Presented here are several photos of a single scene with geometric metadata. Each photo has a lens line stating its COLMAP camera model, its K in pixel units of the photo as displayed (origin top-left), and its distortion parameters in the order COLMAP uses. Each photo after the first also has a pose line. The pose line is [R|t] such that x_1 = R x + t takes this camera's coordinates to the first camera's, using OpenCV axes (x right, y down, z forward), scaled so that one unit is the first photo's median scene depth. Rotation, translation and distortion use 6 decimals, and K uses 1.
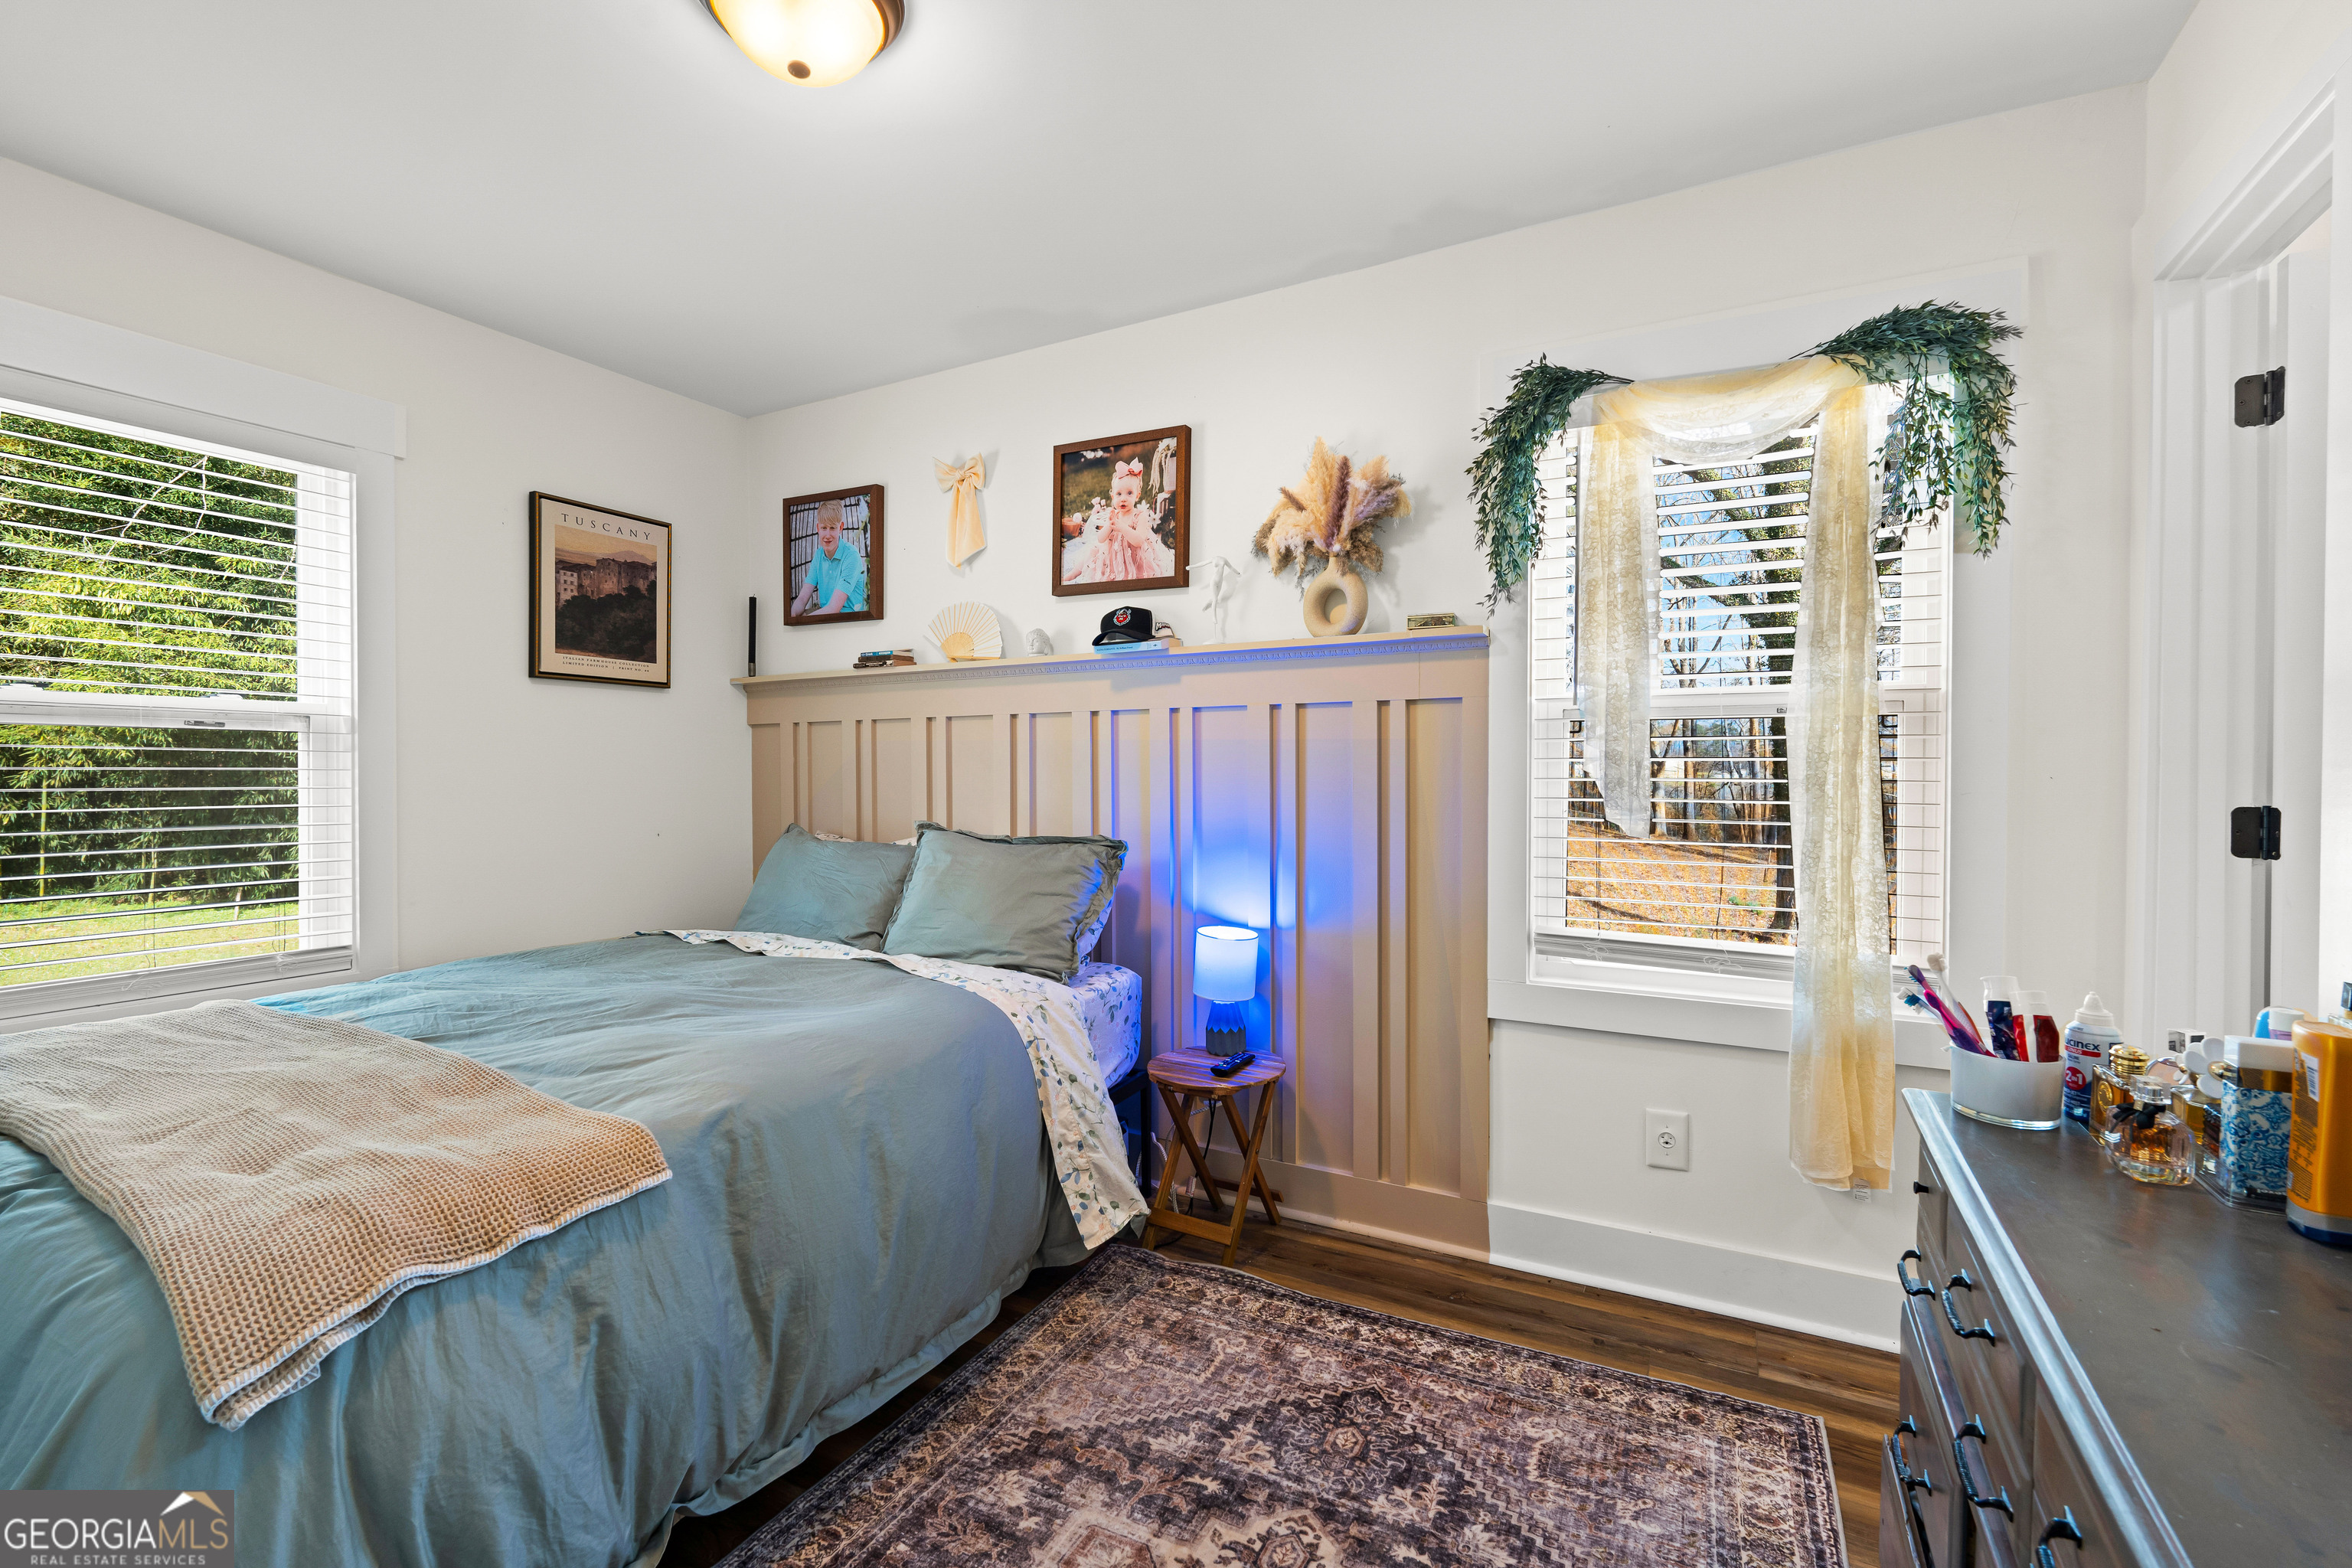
lens RADIAL K [[1025.8, 0, 1172.0], [0, 1025.8, 781.5], [0, 0, 1]] dist [-0.004517, 0.000443]
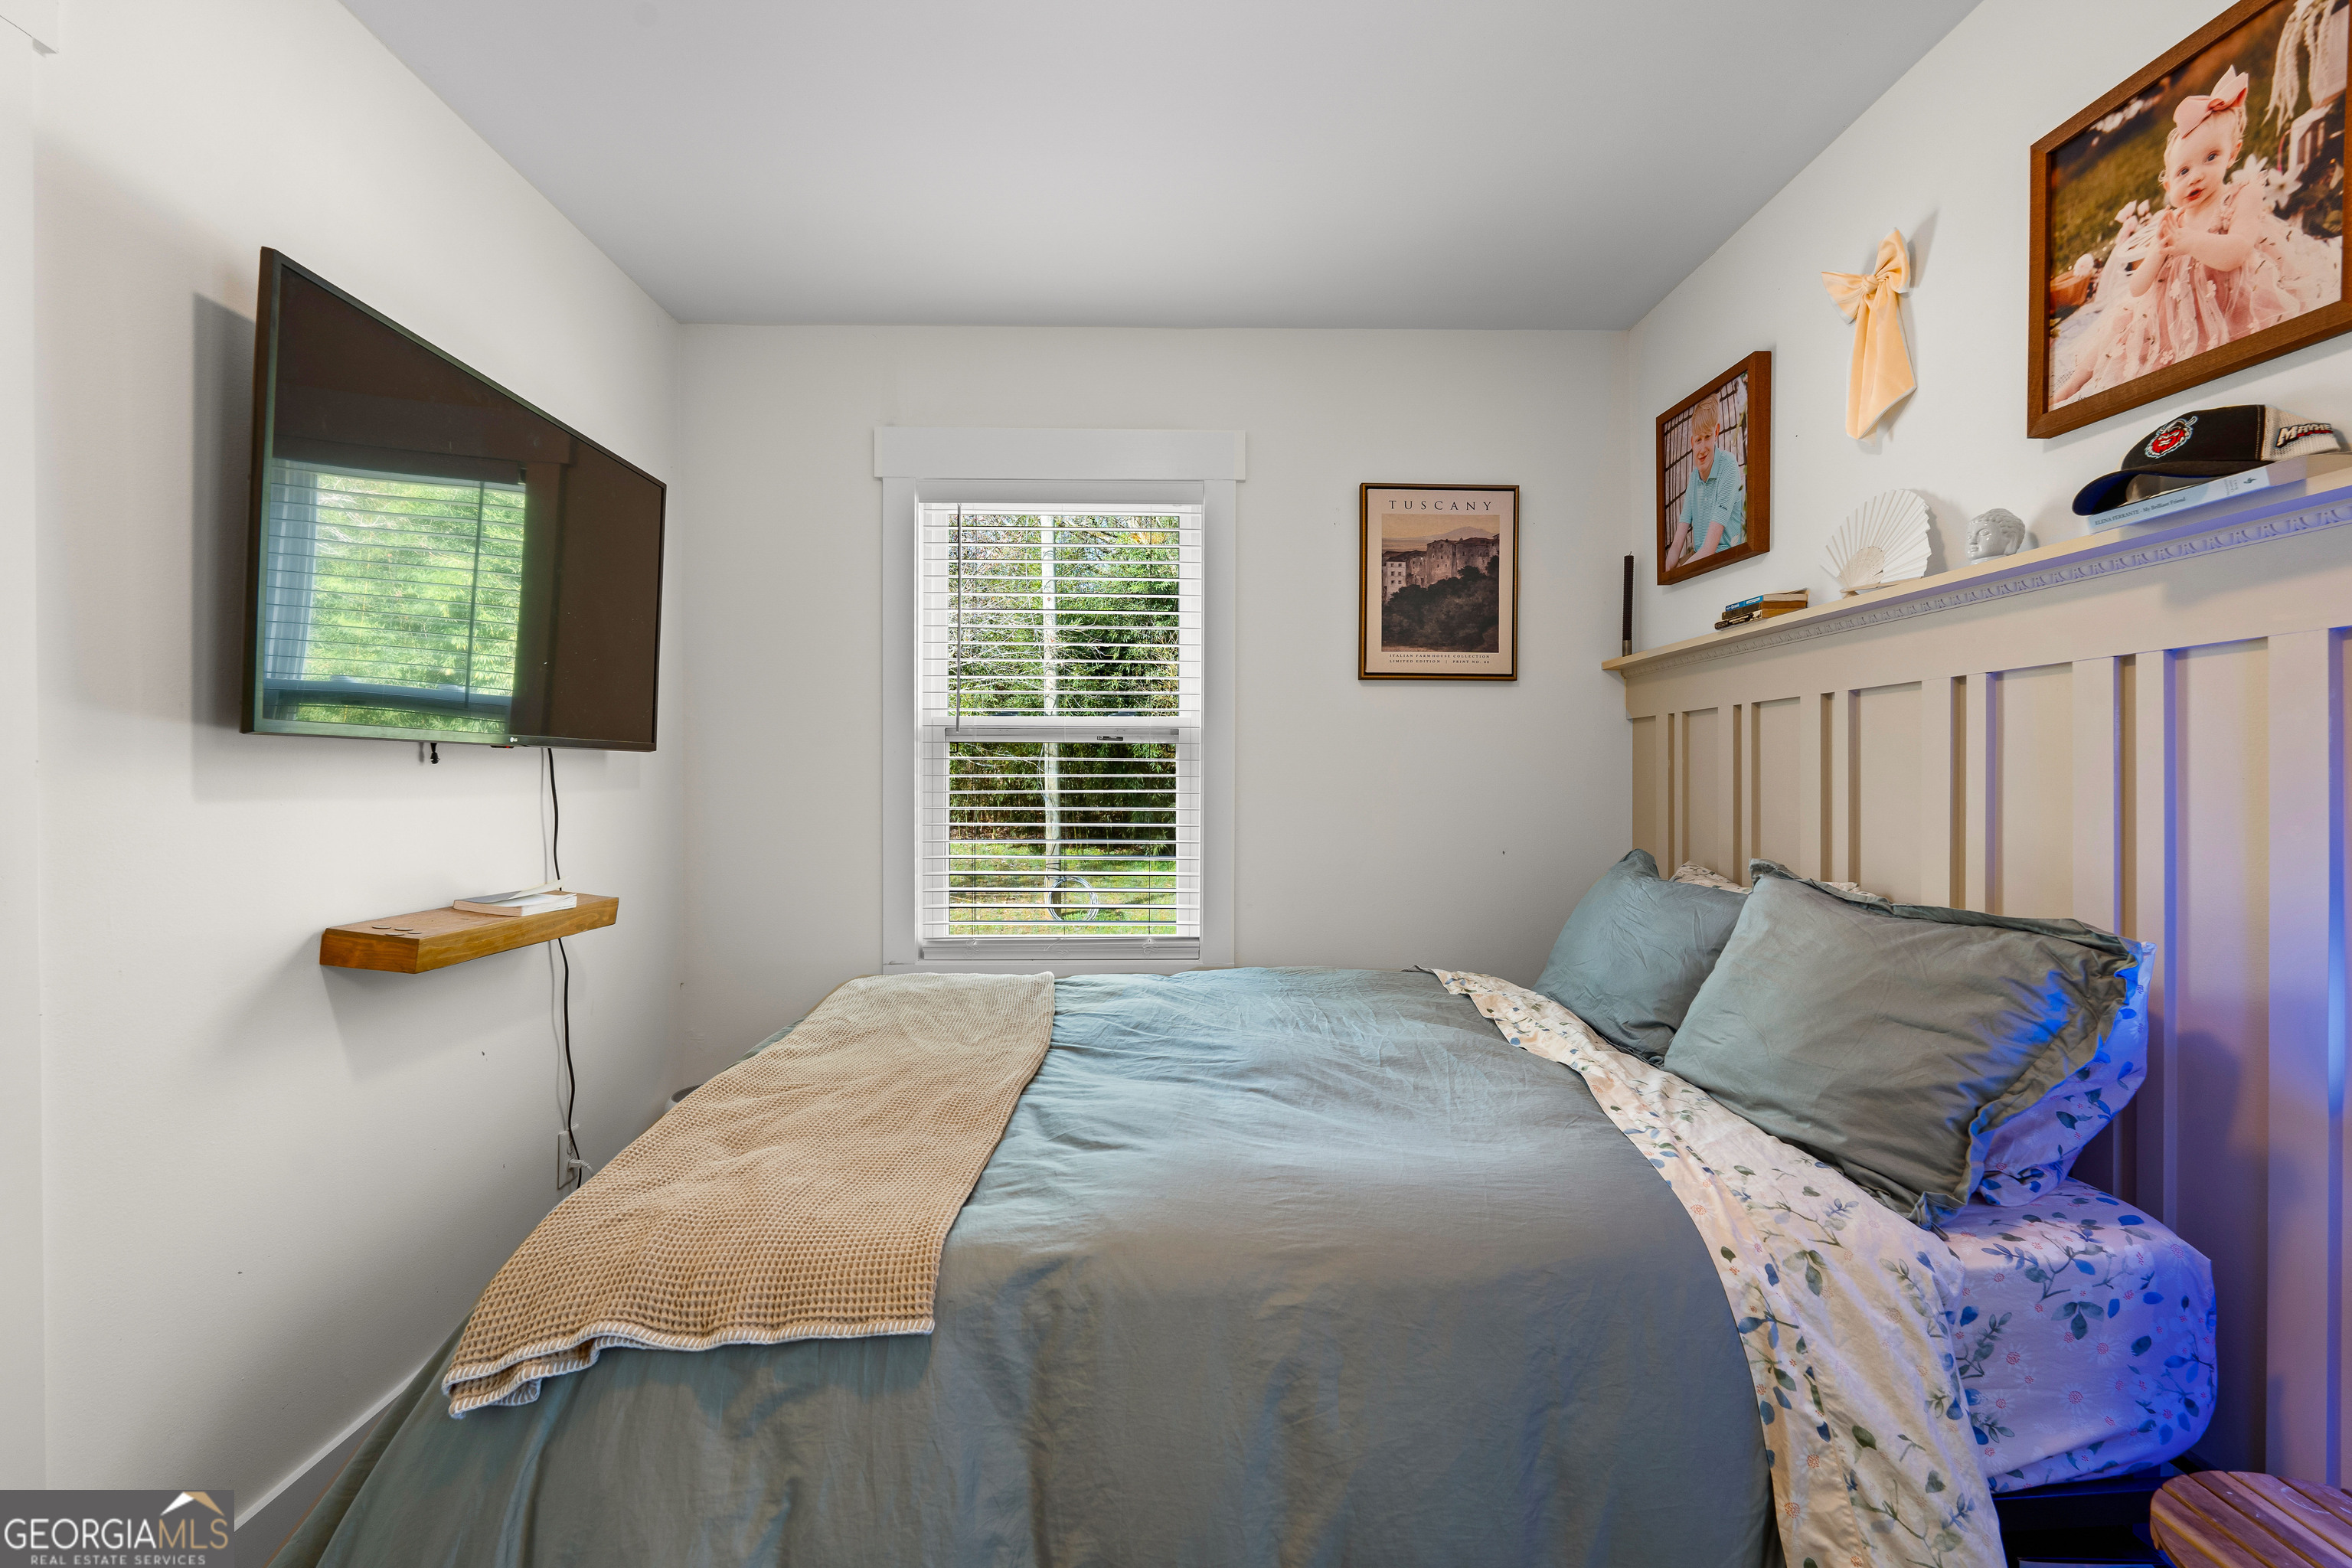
lens RADIAL K [[1025.8, 0, 1160.7], [0, 1025.8, 781.5], [0, 0, 1]] dist [-0.004517, 0.000443]
pose [[0.498786, 0.005116, -0.866710, 0.144126], [-0.009898, 0.999951, 0.000206, -0.006958], [0.866668, 0.008476, 0.498812, 0.478717]]
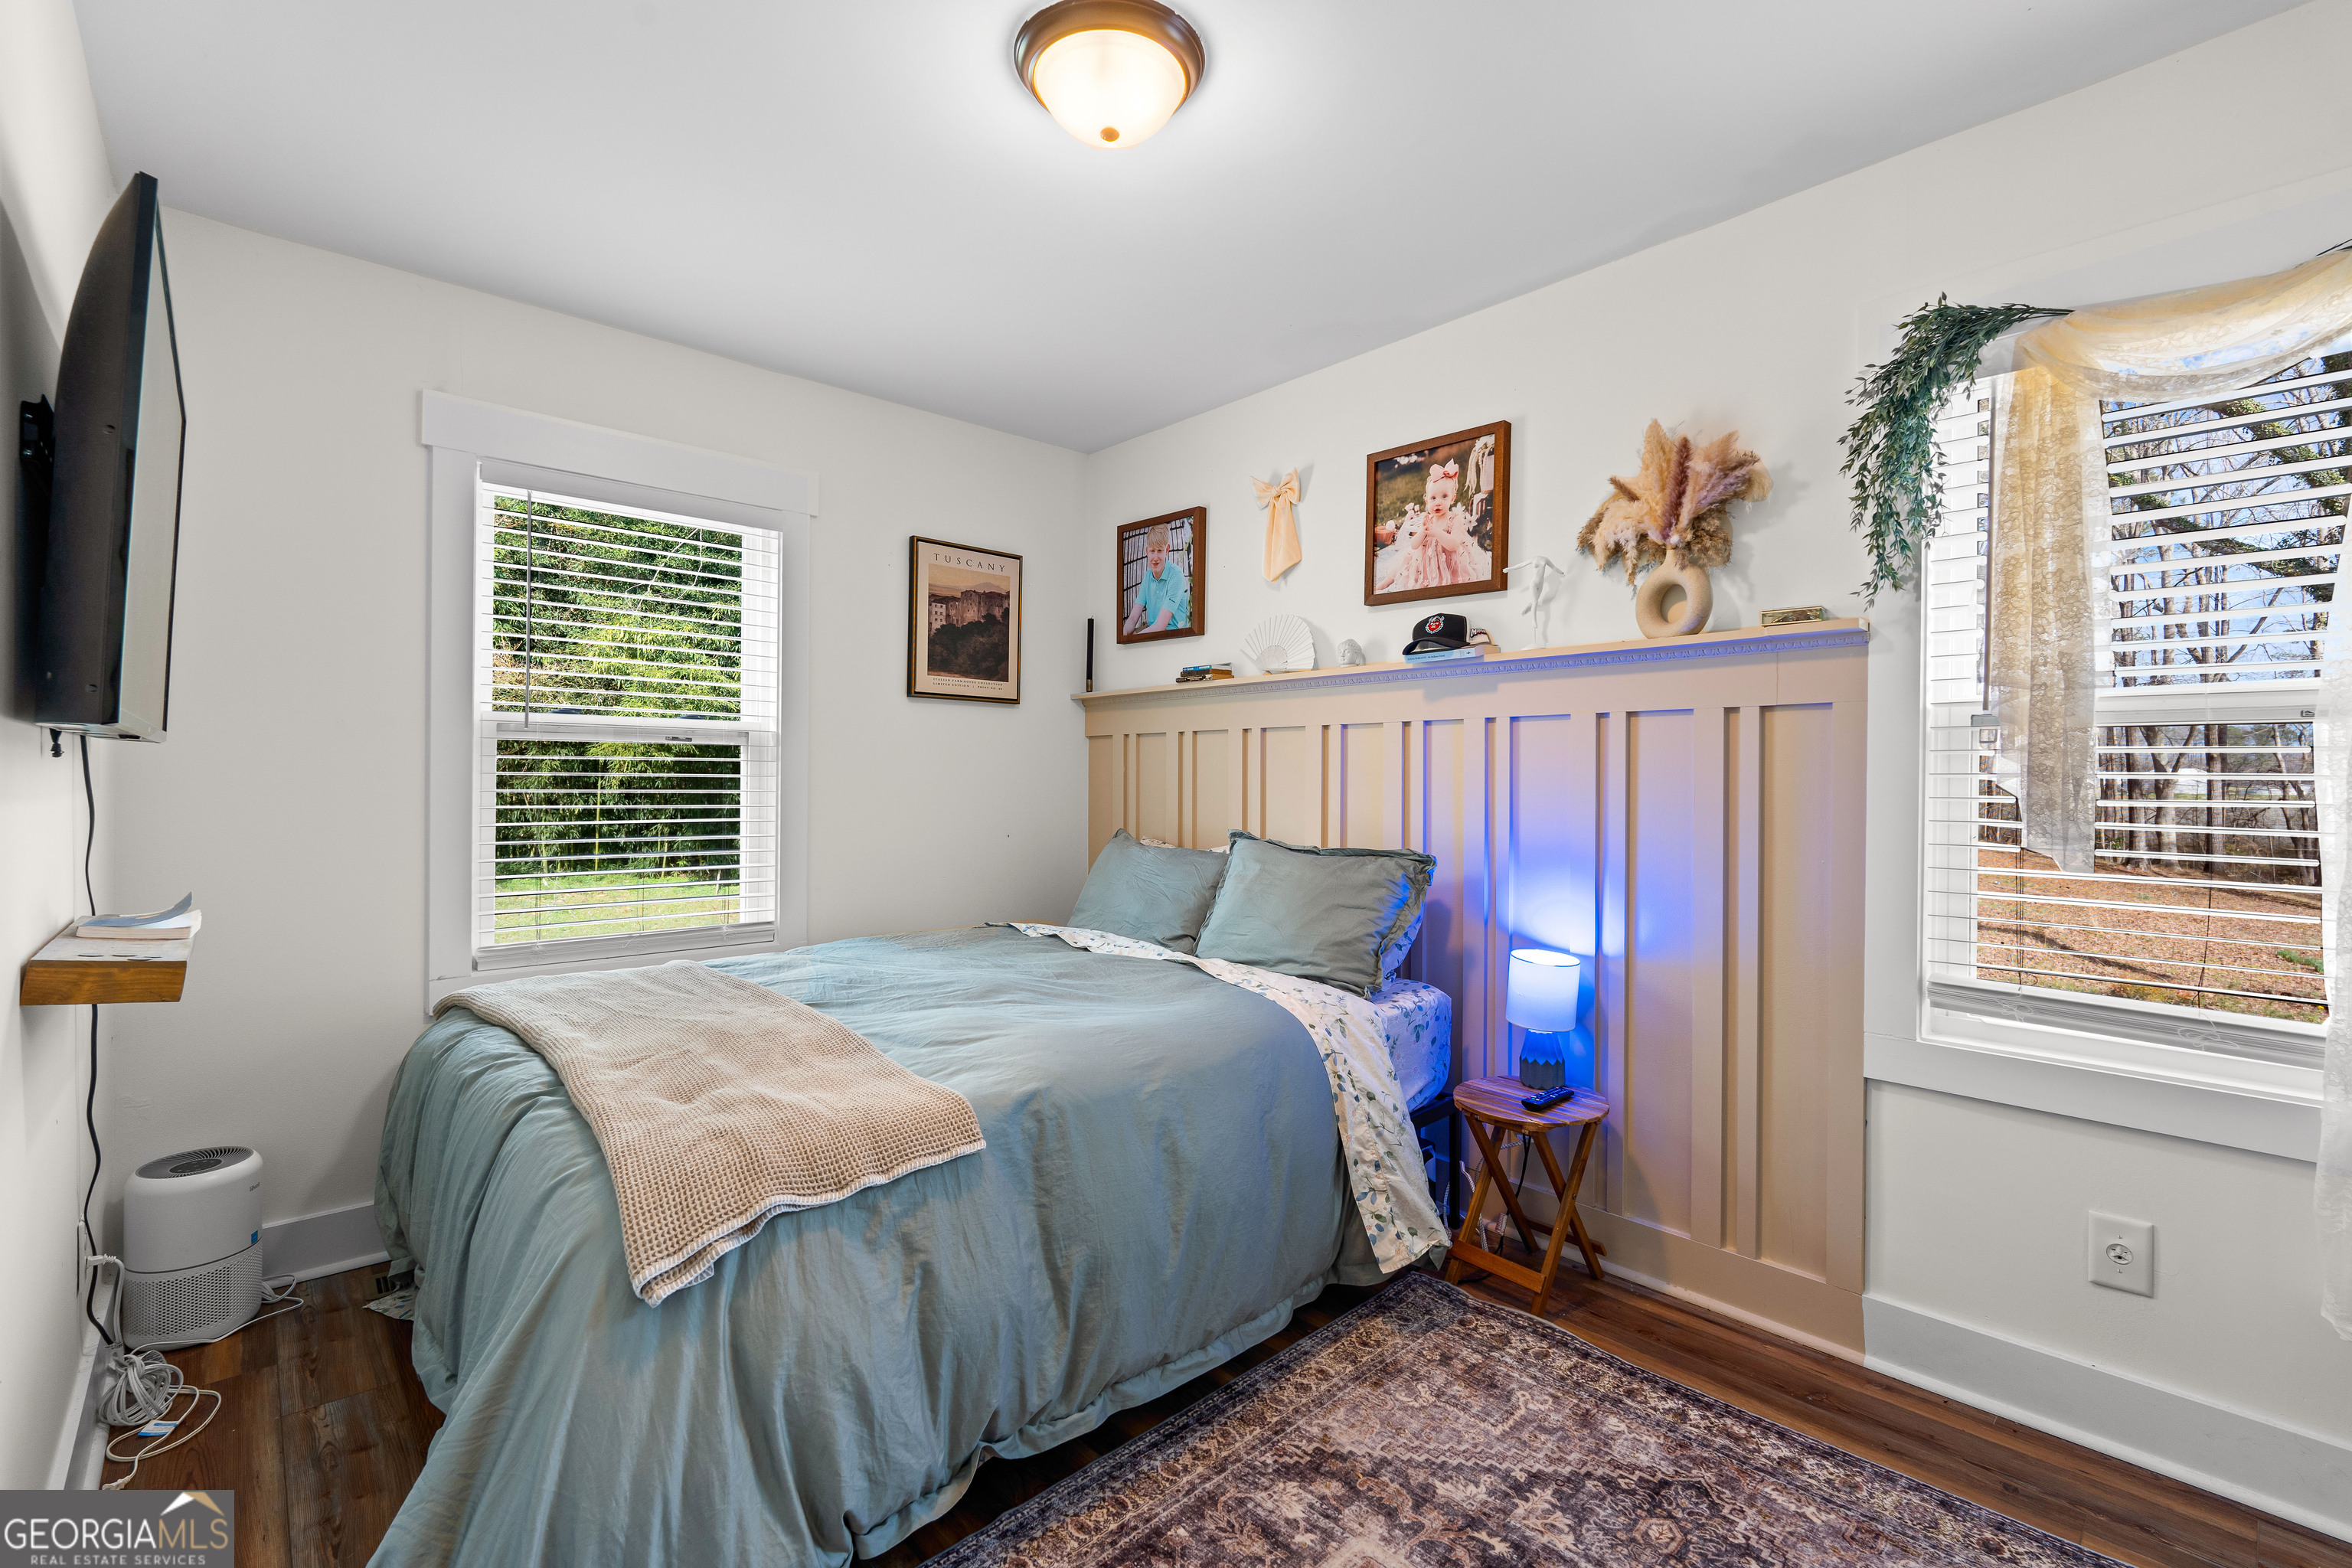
lens RADIAL K [[1025.8, 0, 1169.4], [0, 1025.8, 780.6], [0, 0, 1]] dist [-0.004517, 0.000443]
pose [[0.945918, 0.008648, -0.324291, 0.036096], [-0.011538, 0.999909, -0.006992, -0.003885], [0.324201, 0.010356, 0.945932, 0.004182]]
